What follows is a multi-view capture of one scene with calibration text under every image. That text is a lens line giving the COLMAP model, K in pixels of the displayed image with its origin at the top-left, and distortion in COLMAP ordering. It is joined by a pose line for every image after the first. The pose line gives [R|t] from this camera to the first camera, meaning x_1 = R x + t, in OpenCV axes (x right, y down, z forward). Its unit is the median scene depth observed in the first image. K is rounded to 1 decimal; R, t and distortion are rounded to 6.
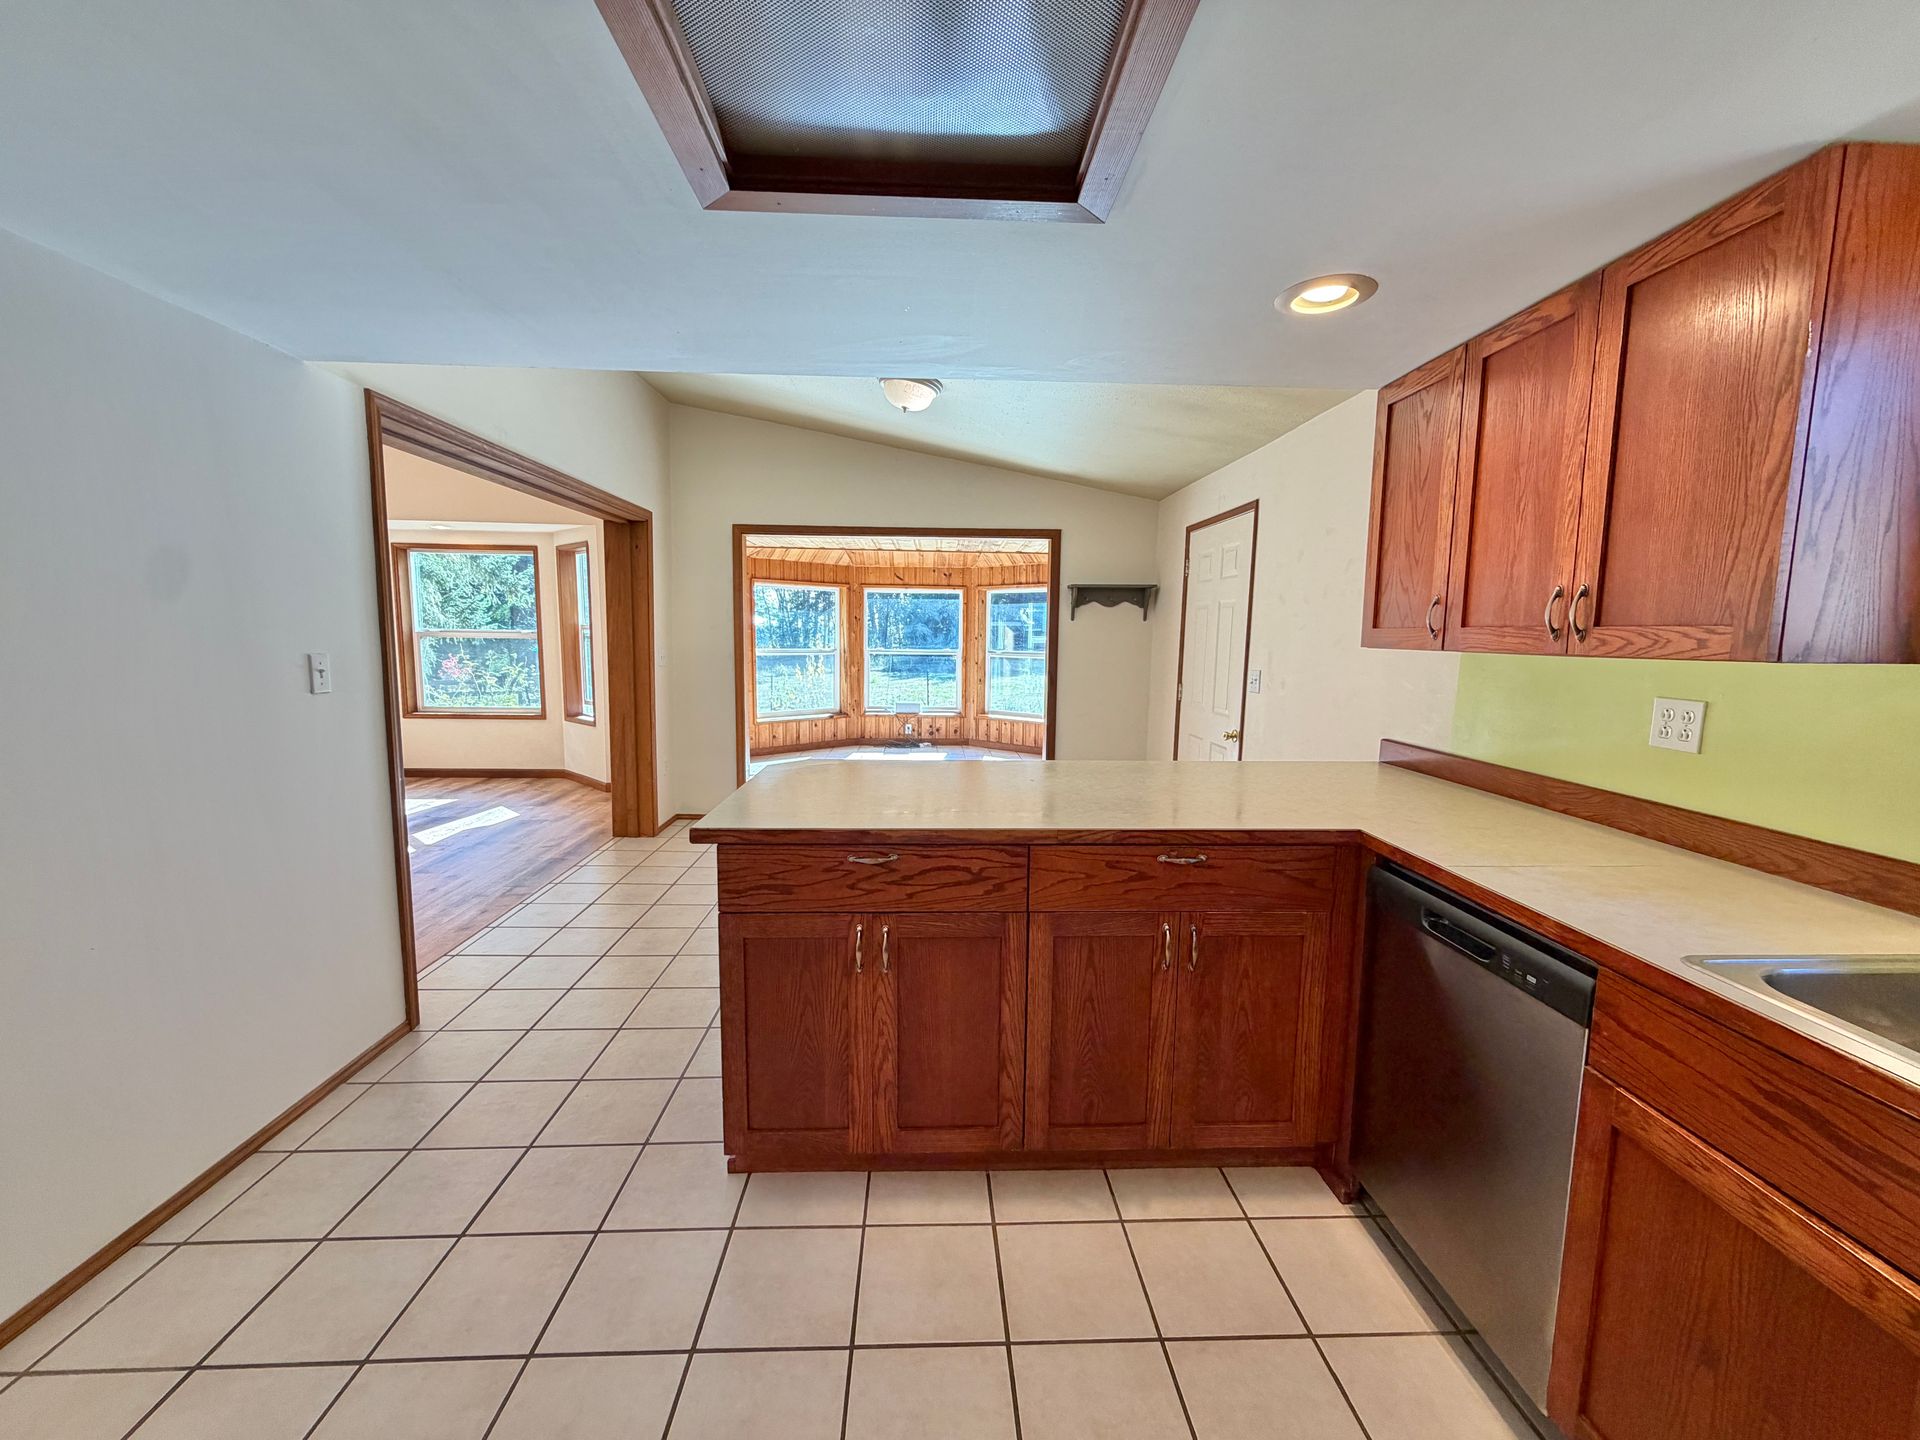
lens RADIAL K [[761.2, 0, 957.2], [0, 761.2, 717.8], [0, 0, 1]] dist [-0.002141, 0.000247]
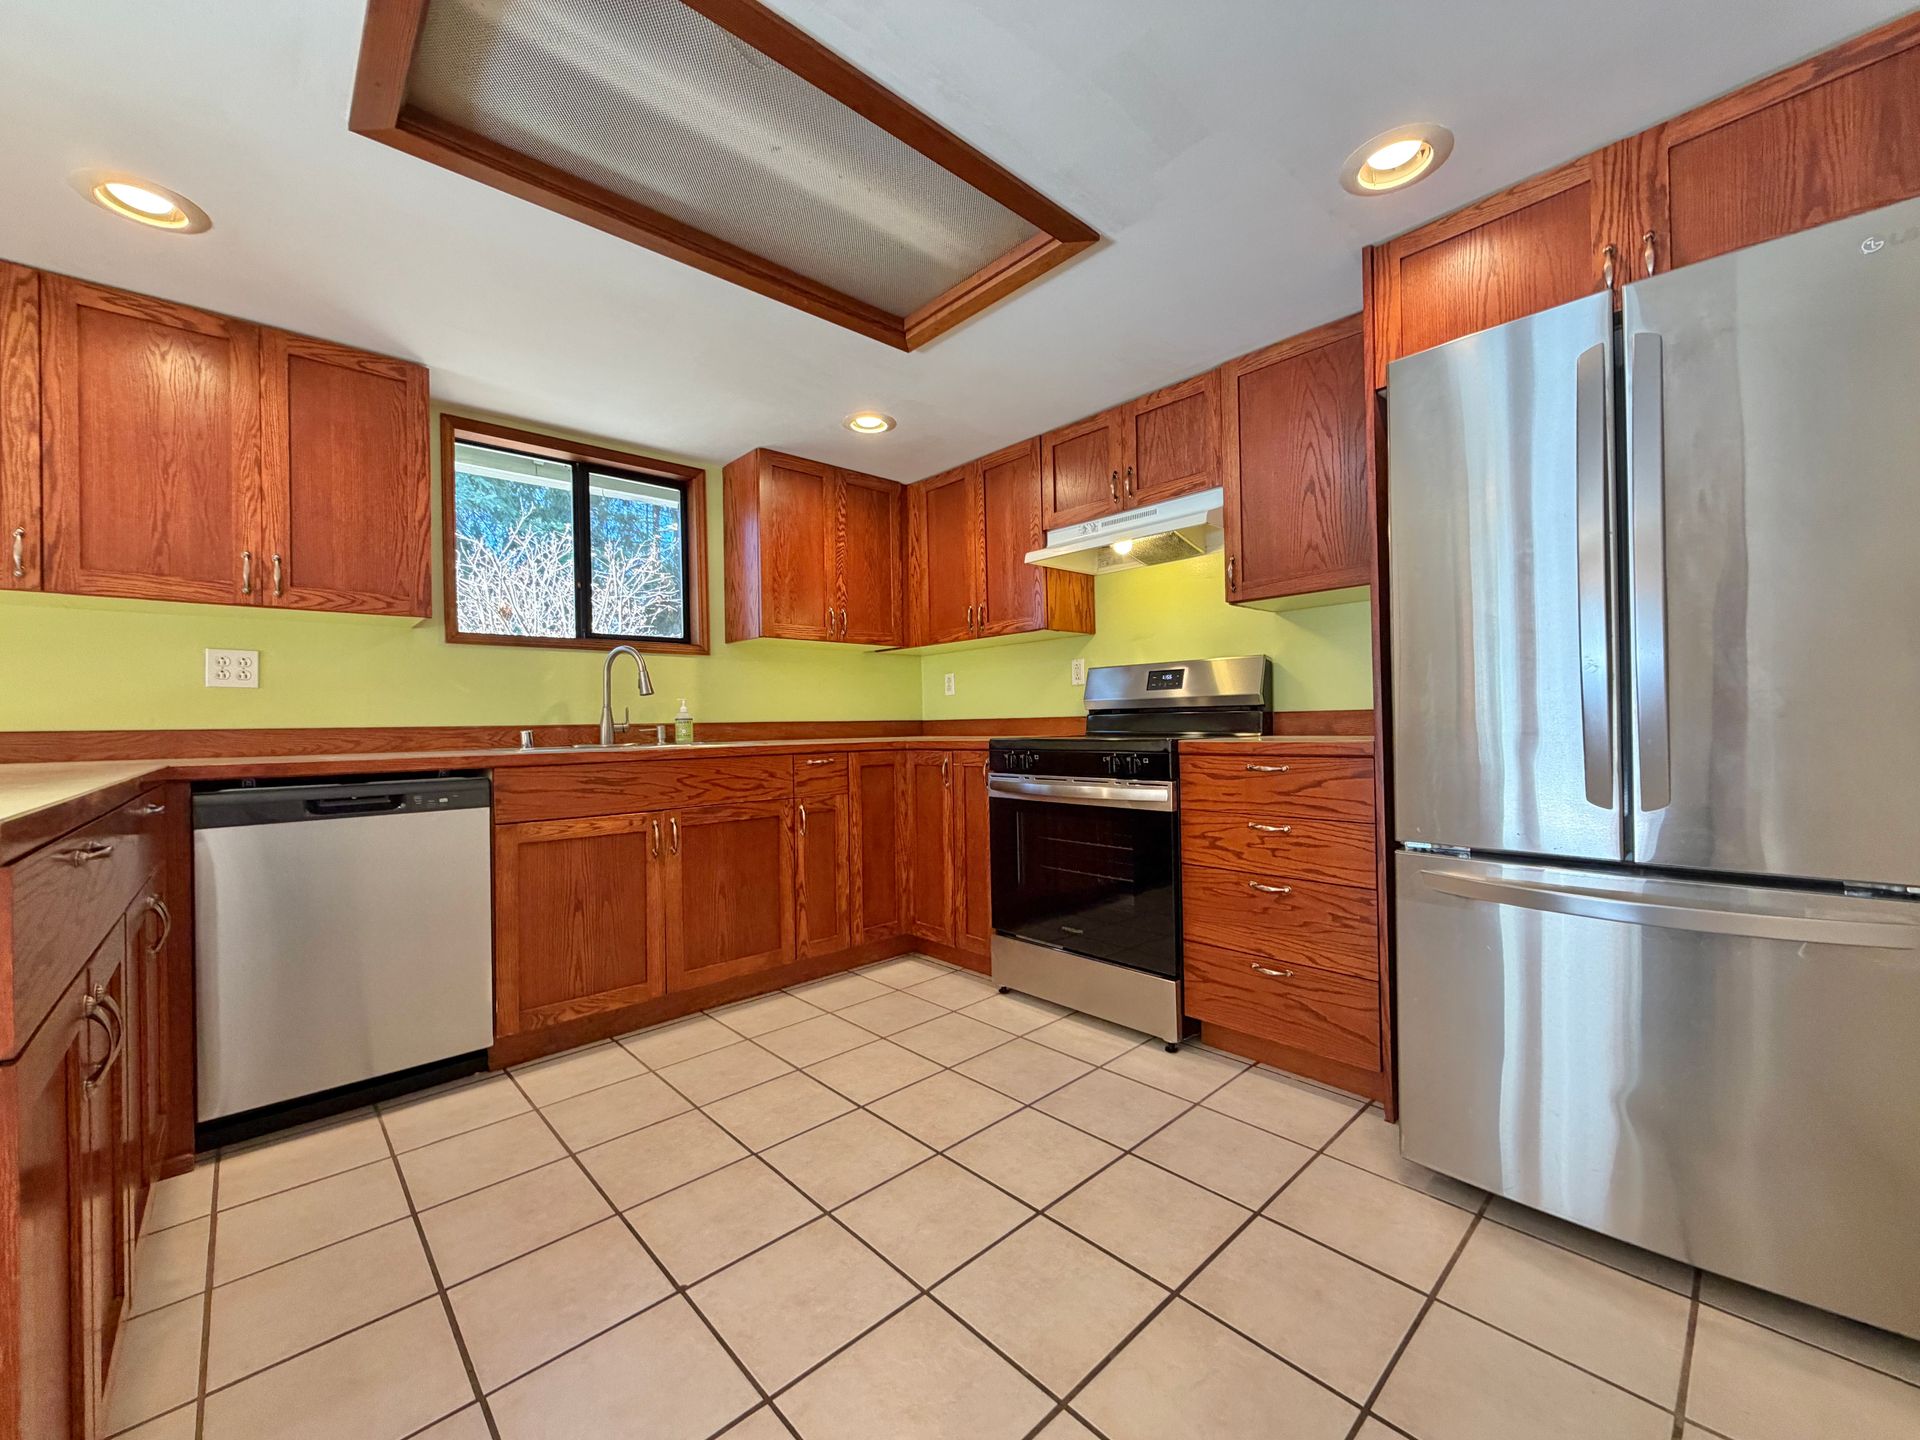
lens RADIAL K [[761.2, 0, 957.8], [0, 761.2, 720.2], [0, 0, 1]] dist [-0.002141, 0.000247]
pose [[-0.650961, 0.002793, 0.759106, -0.864985], [0.094653, 0.992488, 0.077518, 0.111501], [-0.753187, 0.122313, -0.646335, 0.874895]]
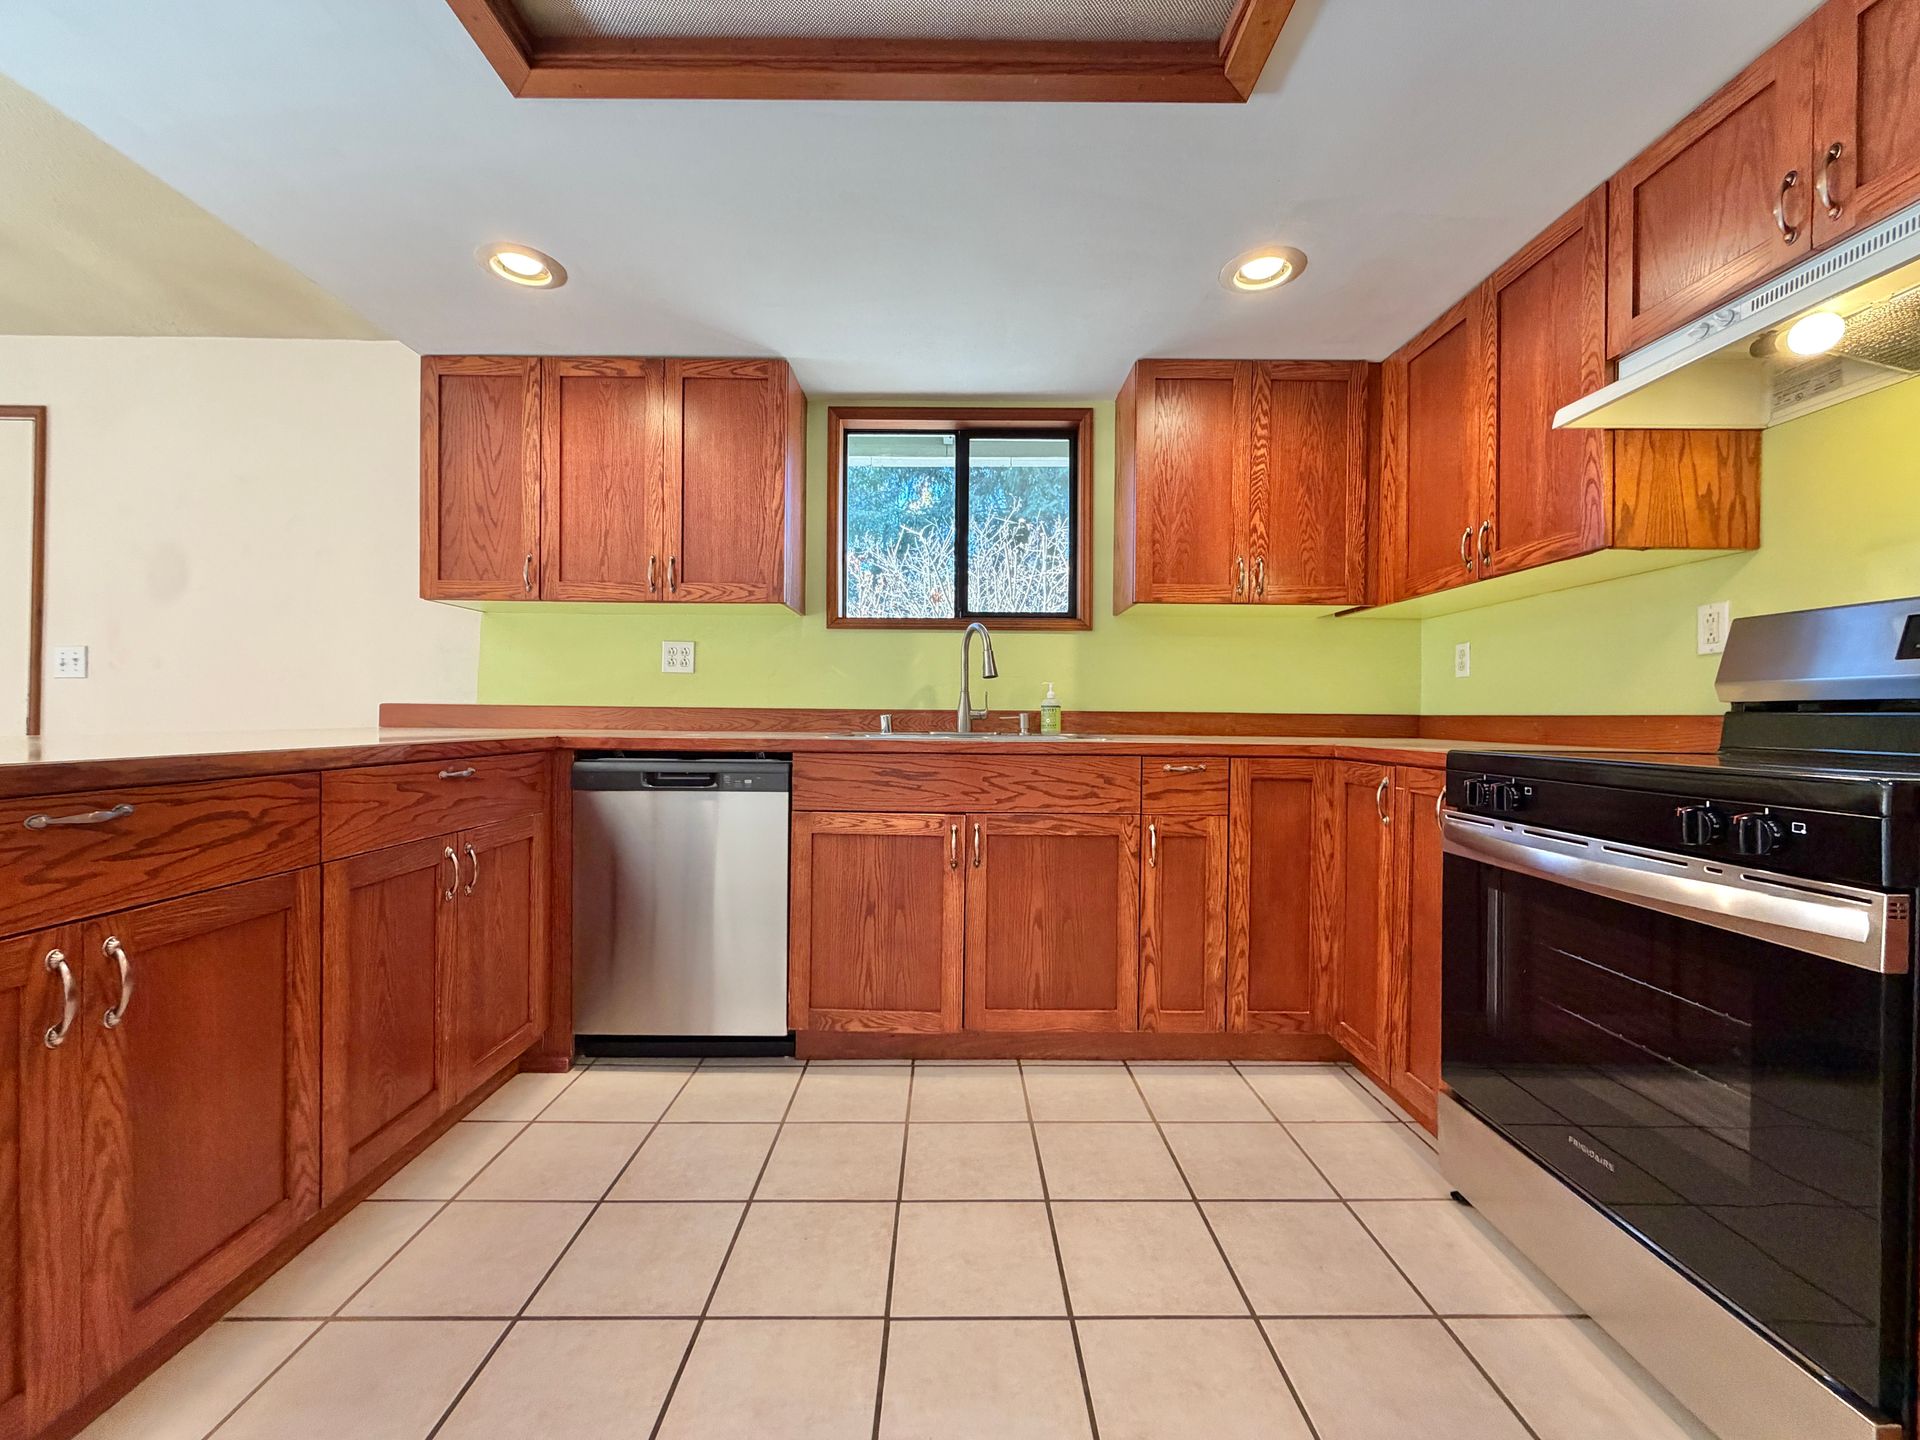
lens RADIAL K [[761.2, 0, 957.4], [0, 761.2, 719.1], [0, 0, 1]] dist [-0.002141, 0.000247]
pose [[0.031791, -0.016937, 0.999351, -0.625751], [0.101874, 0.994704, 0.013618, 0.170769], [-0.994289, 0.101375, 0.033348, 0.353558]]
